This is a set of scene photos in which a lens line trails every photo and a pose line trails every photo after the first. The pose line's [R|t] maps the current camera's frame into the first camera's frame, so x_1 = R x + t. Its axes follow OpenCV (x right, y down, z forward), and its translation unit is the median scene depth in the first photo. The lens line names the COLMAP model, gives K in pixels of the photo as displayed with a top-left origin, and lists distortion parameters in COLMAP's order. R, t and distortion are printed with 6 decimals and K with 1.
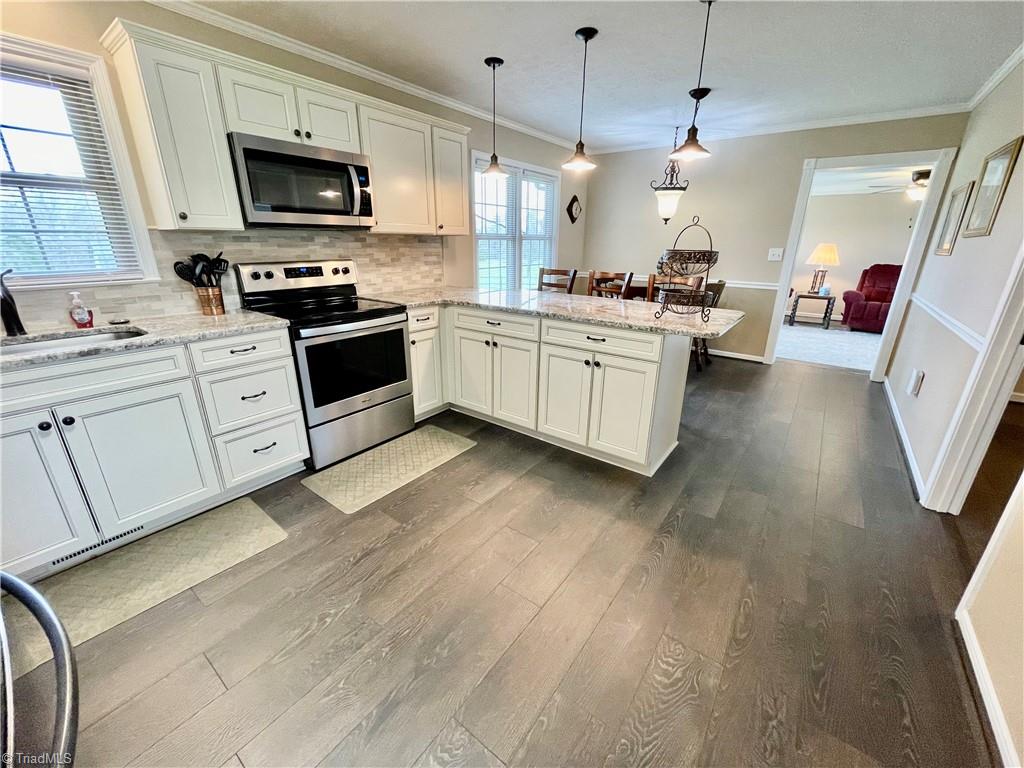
lens RADIAL K [[413.3, 0, 512.1], [0, 413.3, 383.9], [0, 0, 1]] dist [-0.003334, -0.000208]
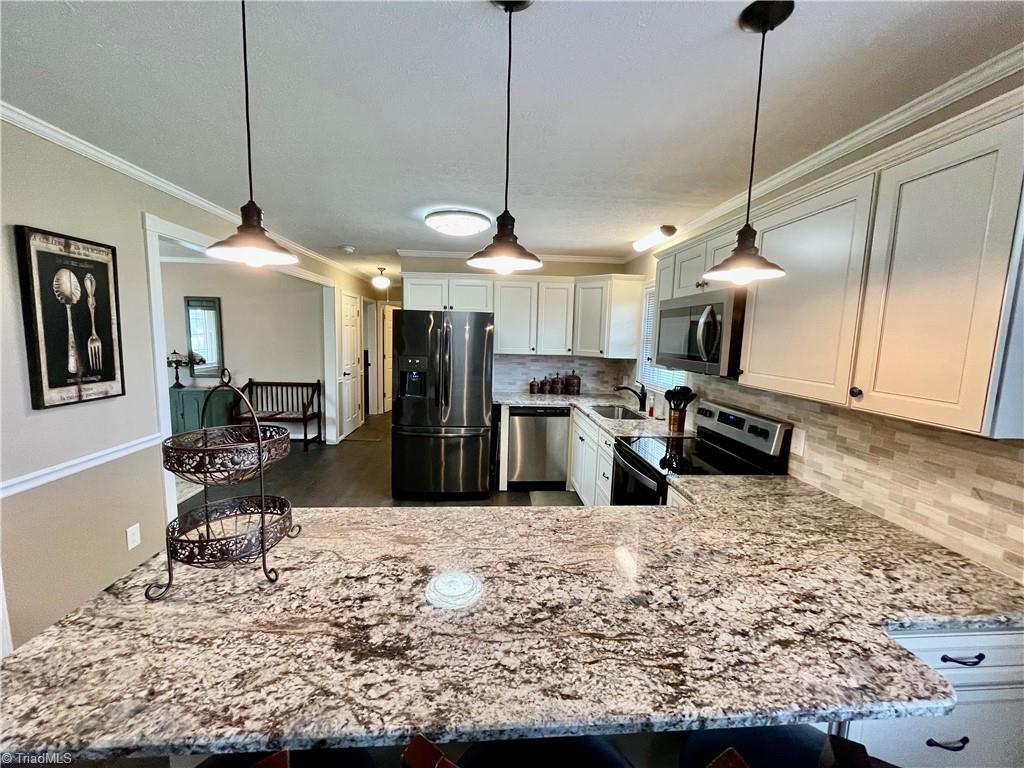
lens RADIAL K [[413.3, 0, 511.8], [0, 413.3, 379.9], [0, 0, 1]] dist [-0.003334, -0.000208]
pose [[-0.755809, 0.040089, -0.653564, 0.395932], [-0.250990, 0.904148, 0.345716, -0.500582], [0.604778, 0.425333, -0.673301, 1.190699]]
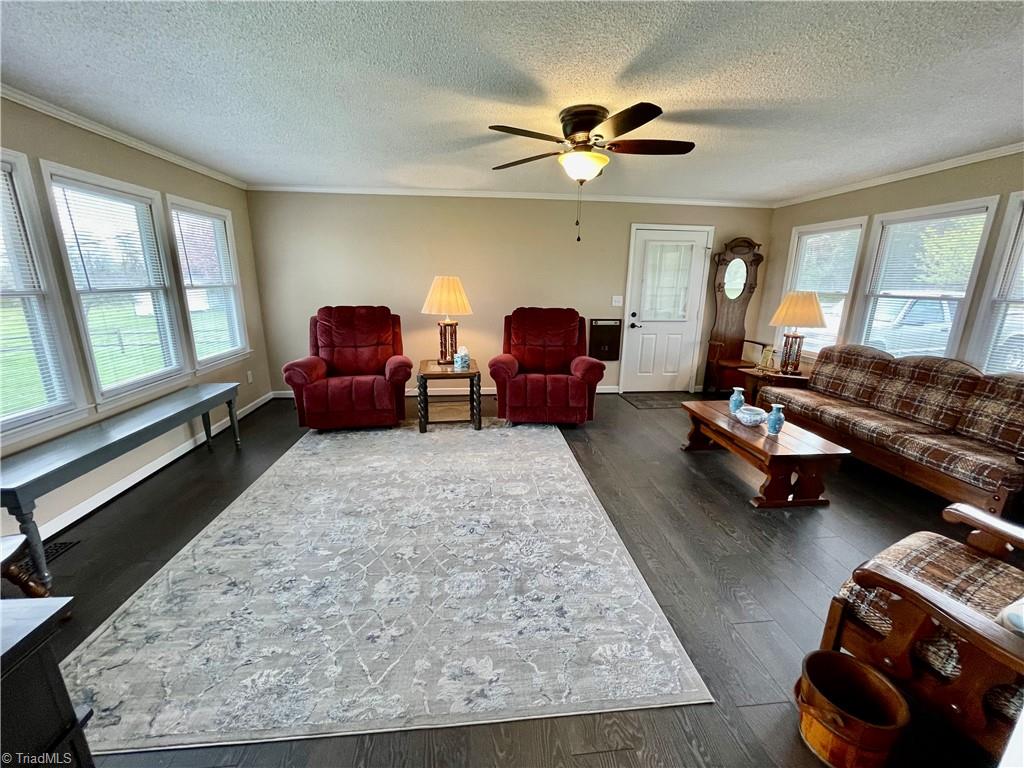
lens RADIAL K [[413.3, 0, 511.7], [0, 413.3, 383.3], [0, 0, 1]] dist [-0.003334, -0.000208]
pose [[0.735190, -0.169002, 0.656455, 1.076317], [0.218087, 0.975904, 0.007000, -0.451754], [-0.641821, 0.138018, 0.754332, 1.332119]]
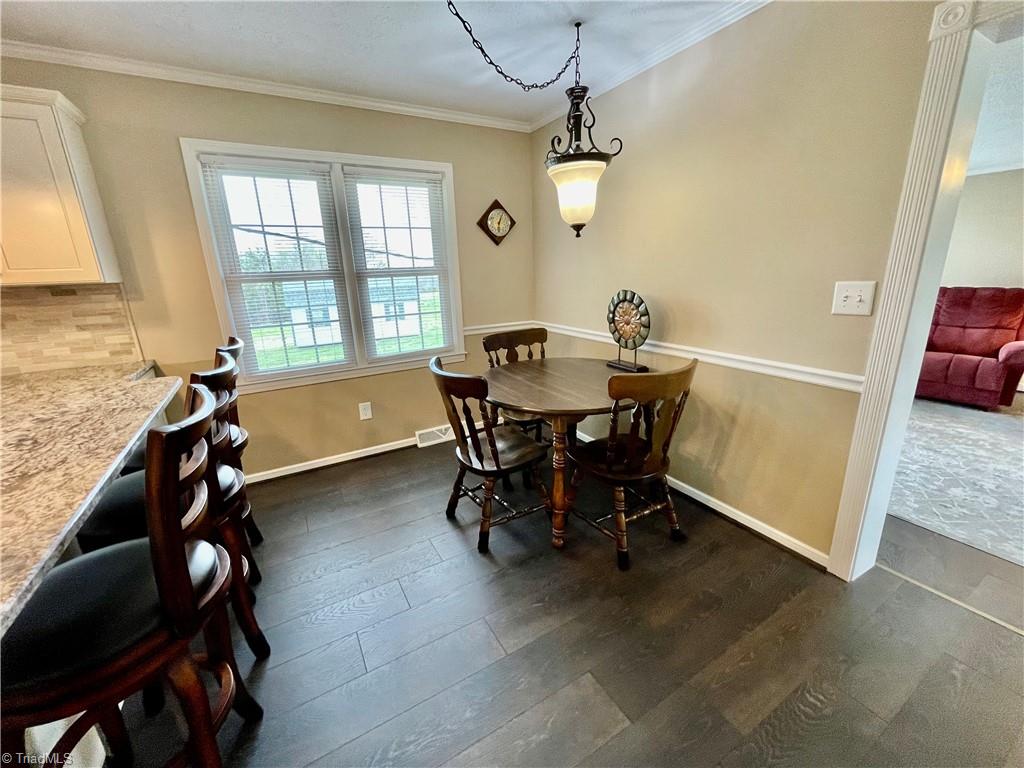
lens RADIAL K [[413.3, 0, 512.2], [0, 413.3, 381.4], [0, 0, 1]] dist [-0.003334, -0.000208]
pose [[0.920071, 0.066882, -0.386001, 0.778092], [-0.090311, 0.994991, -0.042864, -0.305211], [0.381200, 0.074298, 0.921502, 0.856753]]
